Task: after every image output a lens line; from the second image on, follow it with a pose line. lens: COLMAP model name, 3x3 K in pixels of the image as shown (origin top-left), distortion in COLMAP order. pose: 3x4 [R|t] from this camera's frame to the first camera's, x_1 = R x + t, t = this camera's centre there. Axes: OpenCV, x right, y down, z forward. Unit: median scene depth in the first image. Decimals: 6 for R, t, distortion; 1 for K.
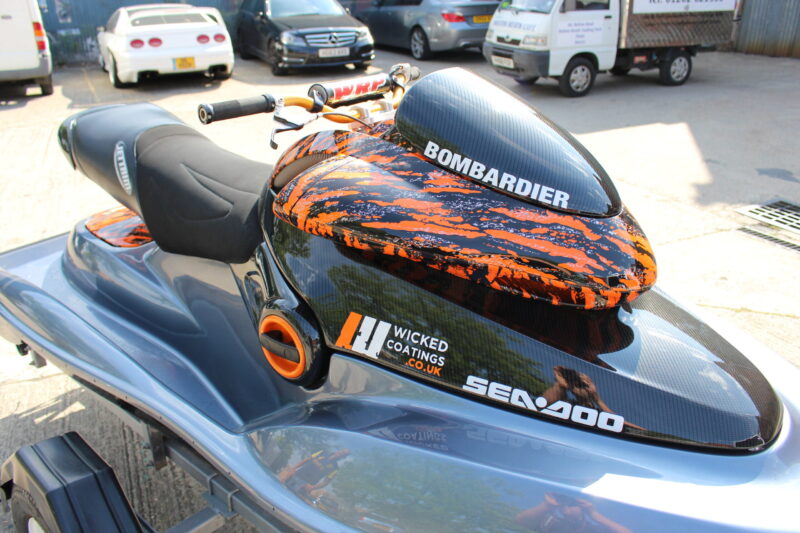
lens RADIAL K [[659.2, 0, 400.0], [0, 659.2, 266.5], [0, 0, 1]] dist [-0.144150, 0.106322]
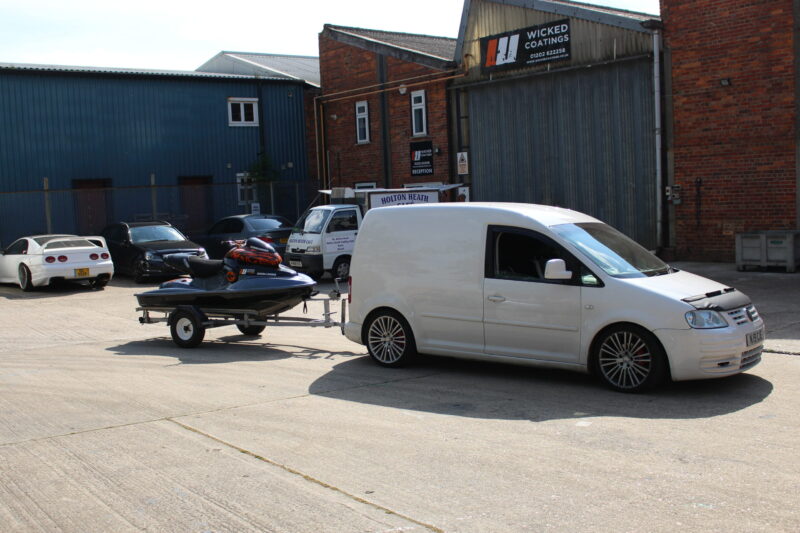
lens RADIAL K [[908.1, 0, 400.0], [0, 908.1, 266.5], [0, 0, 1]] dist [0.002047, 0.000540]
pose [[0.977459, -0.037669, 0.207737, -0.055590], [0.106287, 0.937969, -0.330025, 0.444382], [-0.182419, 0.344666, 0.920830, -1.076809]]
